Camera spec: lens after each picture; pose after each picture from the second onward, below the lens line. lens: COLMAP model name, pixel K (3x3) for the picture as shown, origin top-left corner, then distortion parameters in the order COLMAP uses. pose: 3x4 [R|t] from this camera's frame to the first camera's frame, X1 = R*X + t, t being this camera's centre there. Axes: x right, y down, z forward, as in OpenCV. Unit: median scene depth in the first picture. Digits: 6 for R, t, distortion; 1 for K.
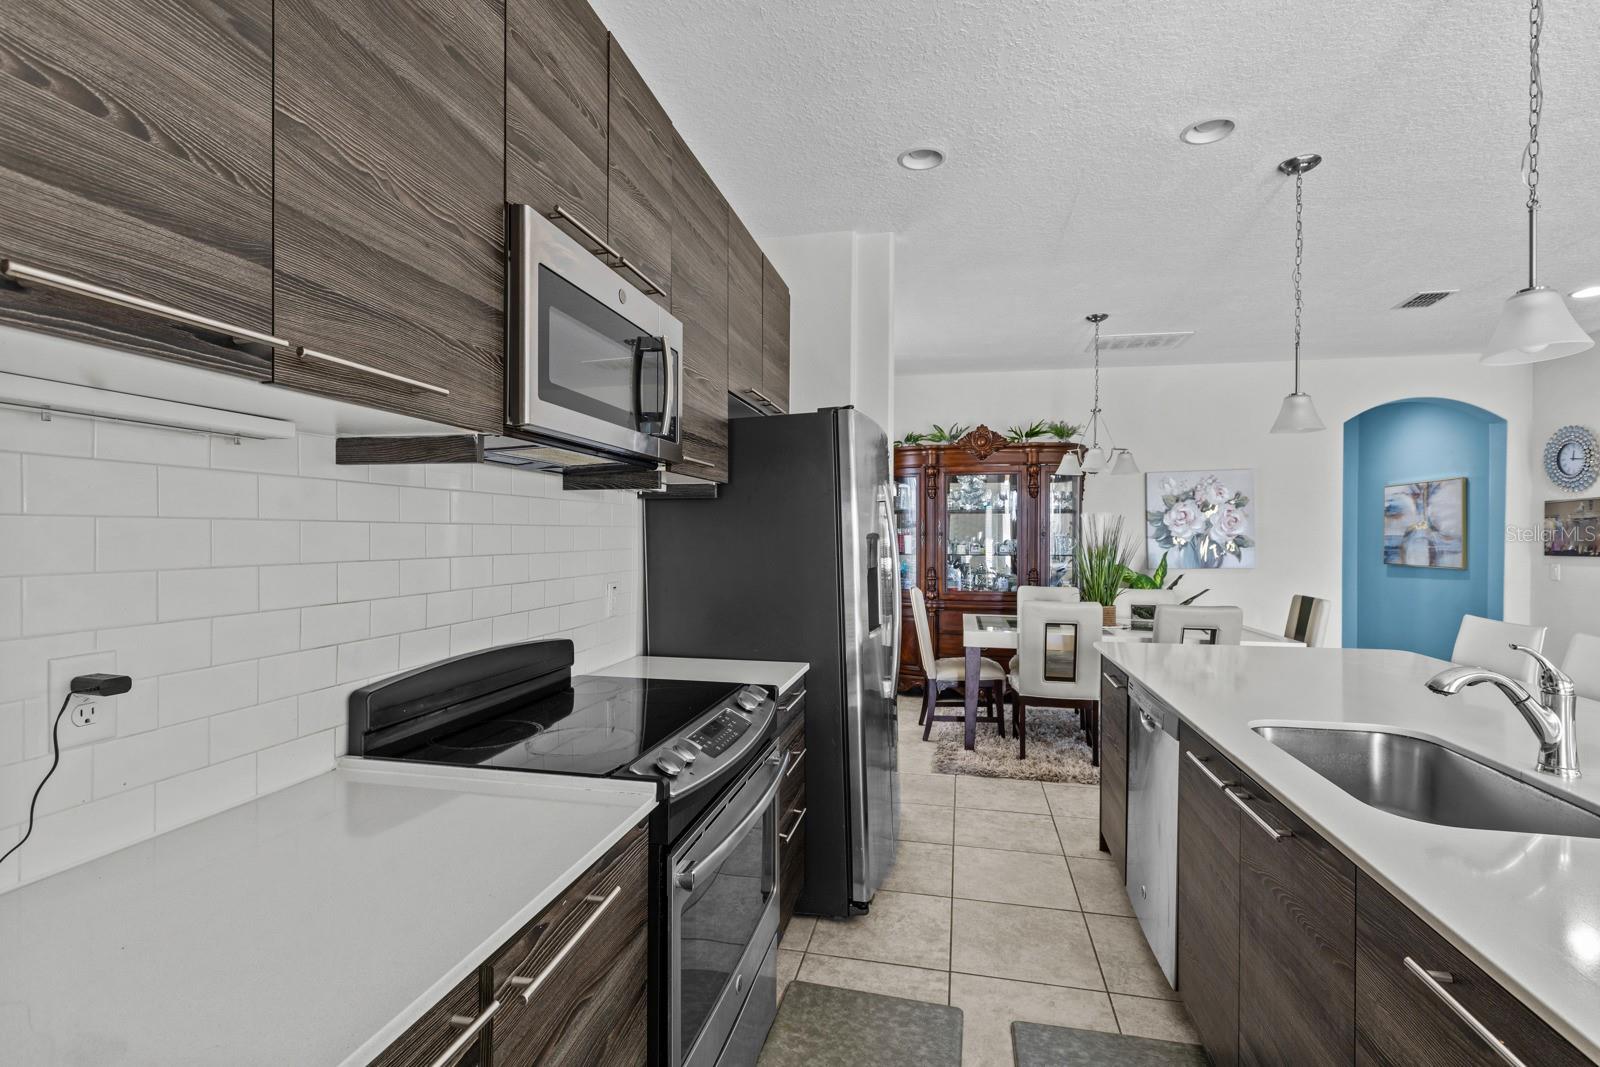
lens RADIAL K [[717.8, 0, 800.0], [0, 717.8, 533.5], [0, 0, 1]] dist [0.001213, 0.000033]
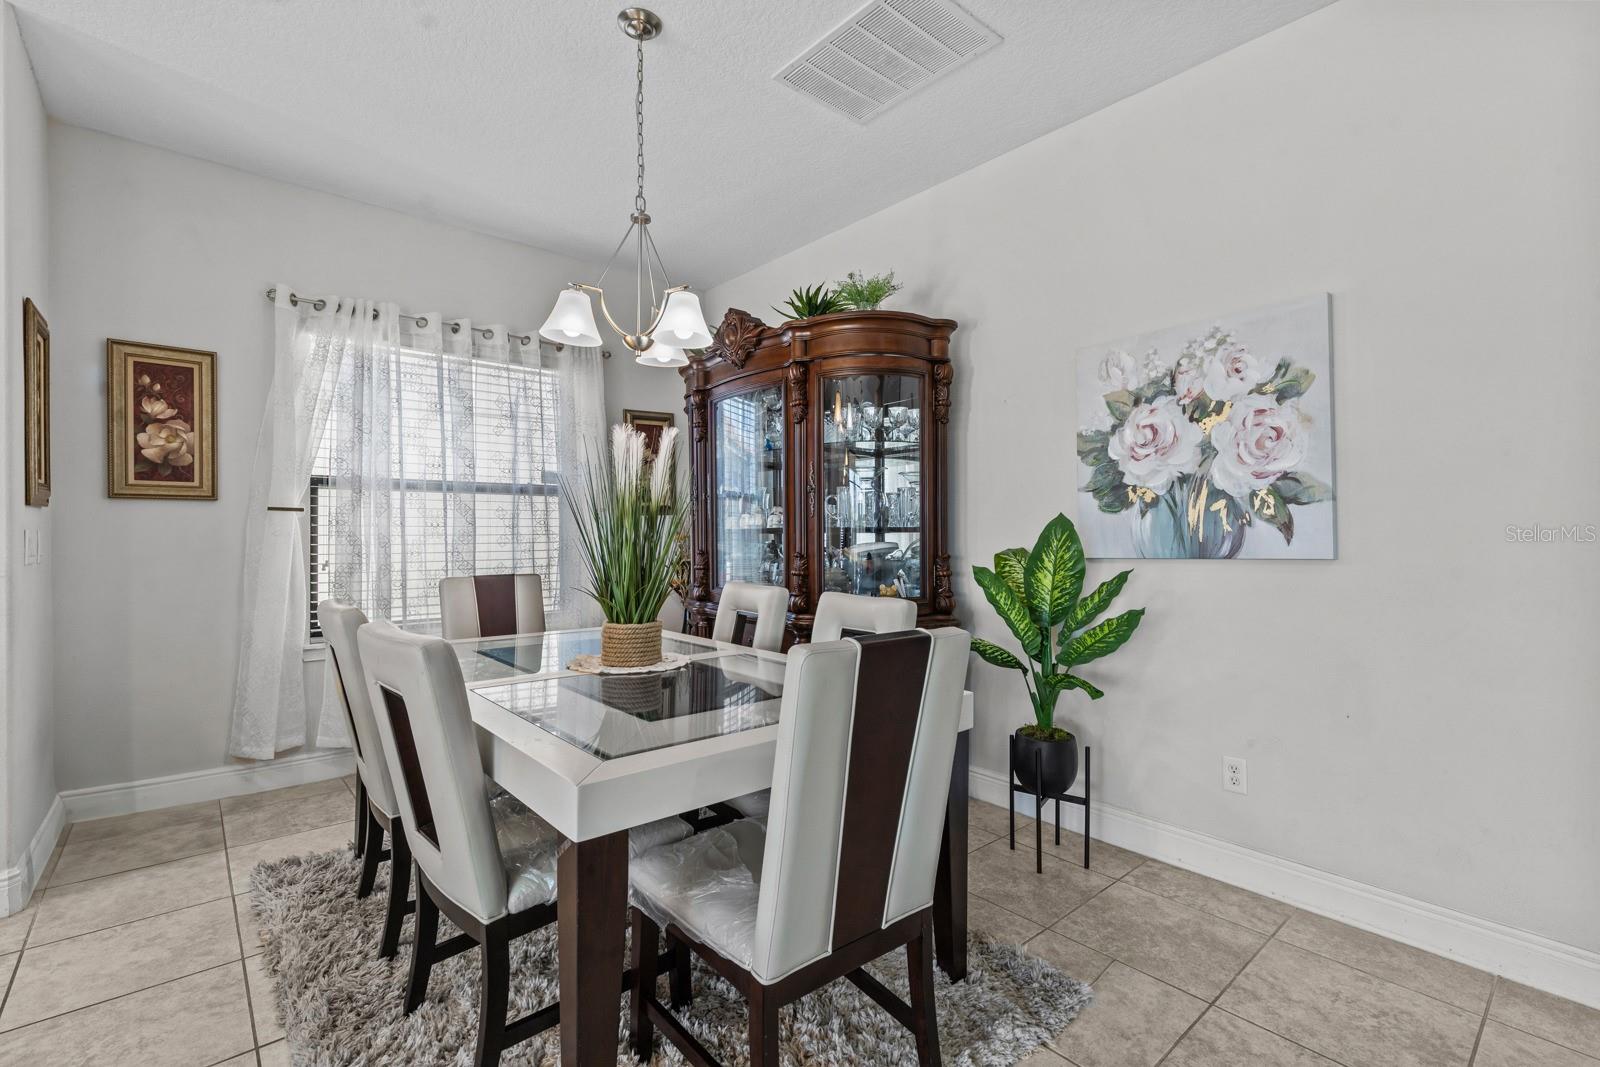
lens RADIAL K [[724.0, 0, 800.0], [0, 724.0, 533.5], [0, 0, 1]] dist [0.008158, -0.000110]
pose [[0.805951, -0.005224, -0.591959, 0.625217], [0.005098, 0.999985, -0.001884, 0.033882], [0.591960, -0.001499, 0.805966, 0.529201]]
